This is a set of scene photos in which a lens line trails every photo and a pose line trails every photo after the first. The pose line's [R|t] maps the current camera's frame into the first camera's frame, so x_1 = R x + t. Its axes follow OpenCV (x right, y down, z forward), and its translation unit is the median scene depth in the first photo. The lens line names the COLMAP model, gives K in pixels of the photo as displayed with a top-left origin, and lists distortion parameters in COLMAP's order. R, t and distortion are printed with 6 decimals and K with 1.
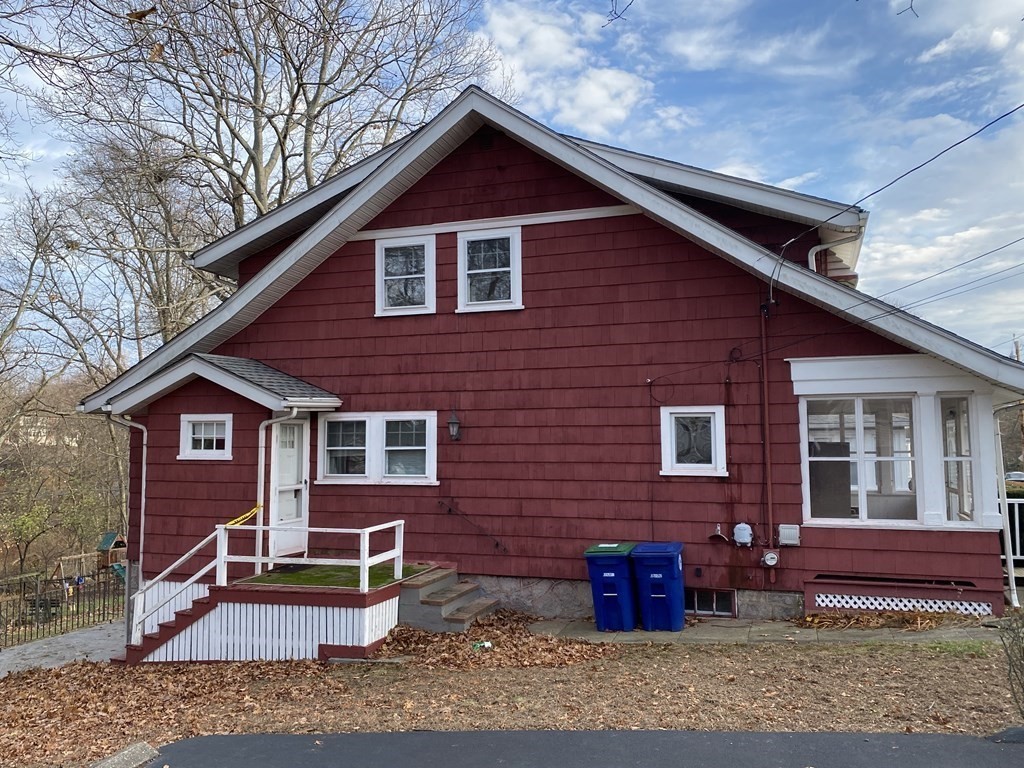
lens RADIAL K [[804.5, 0, 512.0], [0, 804.5, 384.0], [0, 0, 1]] dist [0.108279, -0.212585]
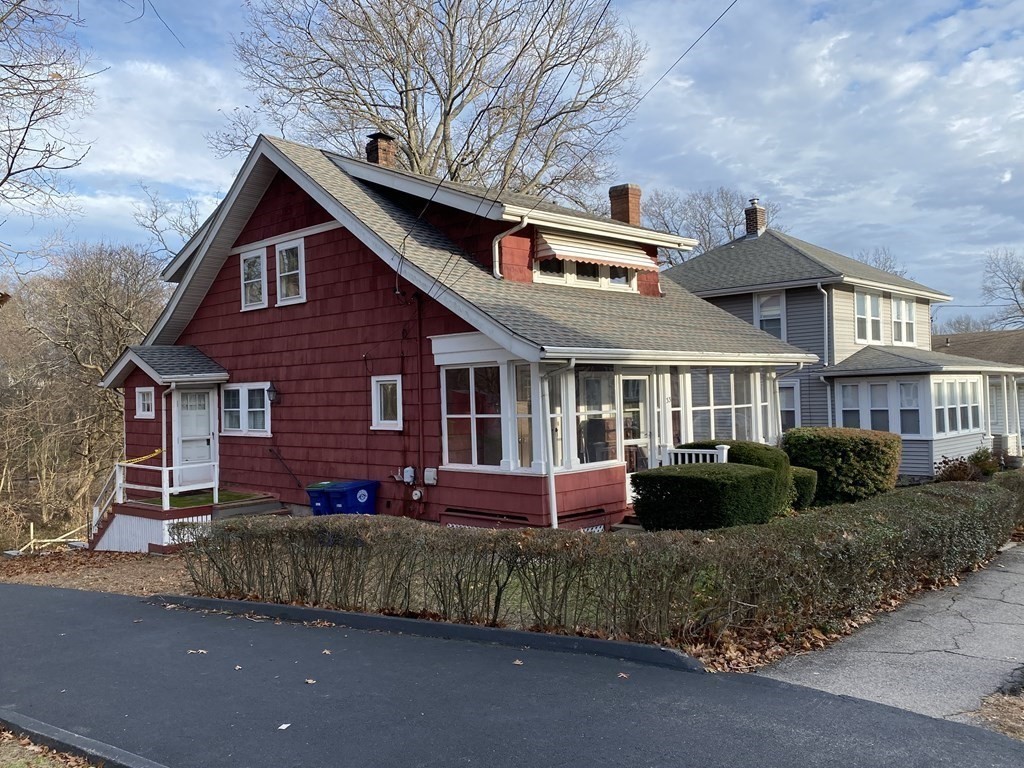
lens RADIAL K [[804.5, 0, 512.0], [0, 804.5, 384.0], [0, 0, 1]] dist [0.108279, -0.212585]
pose [[0.922054, -0.023100, -0.386372, 0.818740], [0.048442, 0.997256, 0.055983, -0.018729], [0.384019, -0.070336, 0.920642, -0.082101]]
